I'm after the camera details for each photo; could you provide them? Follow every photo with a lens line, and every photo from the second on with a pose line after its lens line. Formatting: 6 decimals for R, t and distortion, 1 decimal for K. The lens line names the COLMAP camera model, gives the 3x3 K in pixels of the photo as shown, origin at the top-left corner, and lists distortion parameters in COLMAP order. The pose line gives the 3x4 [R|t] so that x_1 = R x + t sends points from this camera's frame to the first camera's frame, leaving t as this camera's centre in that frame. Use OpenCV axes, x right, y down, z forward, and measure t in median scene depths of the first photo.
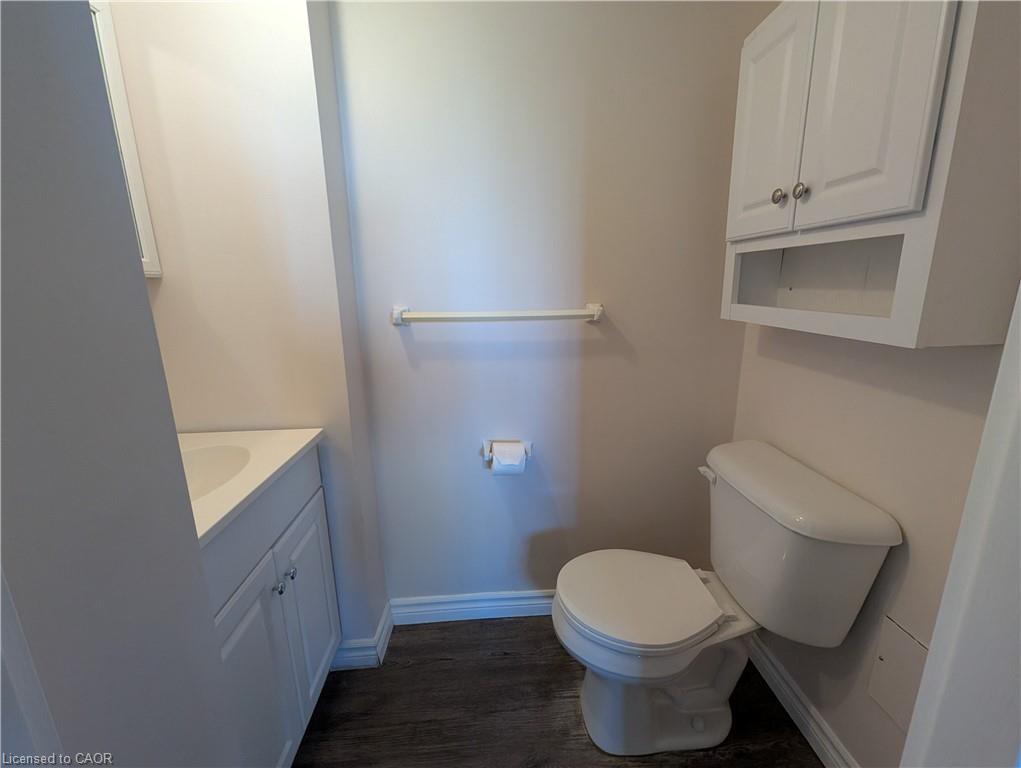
lens RADIAL K [[420.8, 0, 510.6], [0, 420.8, 383.2], [0, 0, 1]] dist [0.000298, -0.000119]
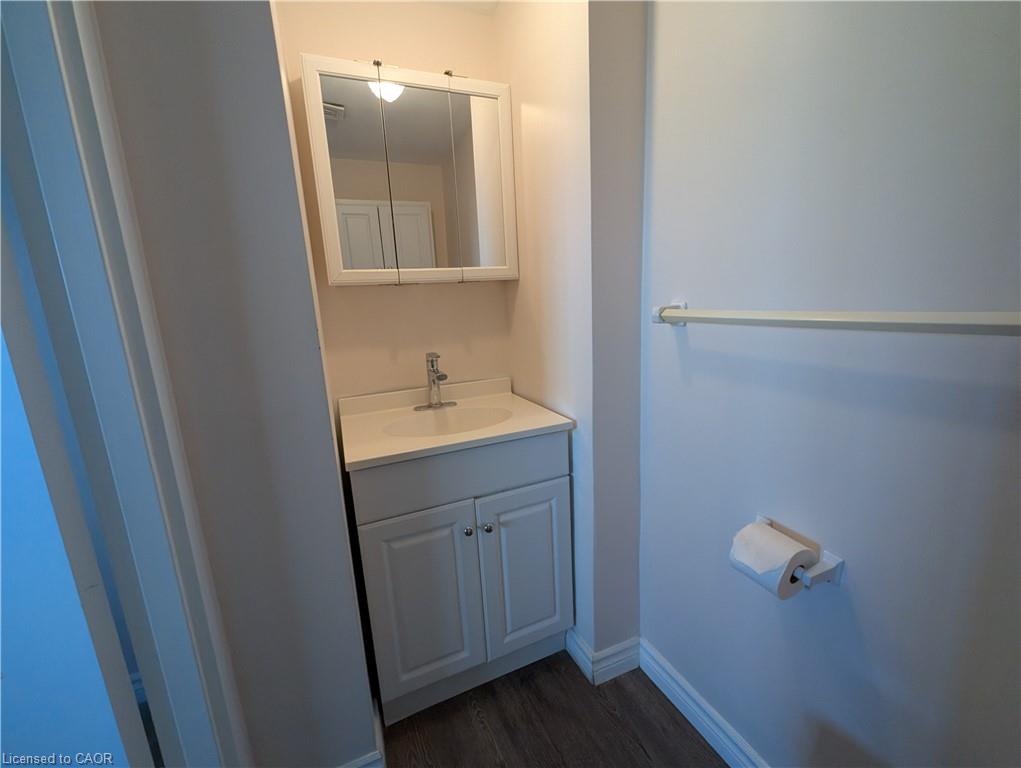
lens RADIAL K [[420.8, 0, 510.6], [0, 420.8, 383.2], [0, 0, 1]] dist [0.000298, -0.000119]
pose [[0.341518, 0.183894, -0.921709, 0.389381], [-0.166251, 0.977028, 0.133331, -0.085696], [0.925055, 0.107700, 0.364245, 0.440475]]
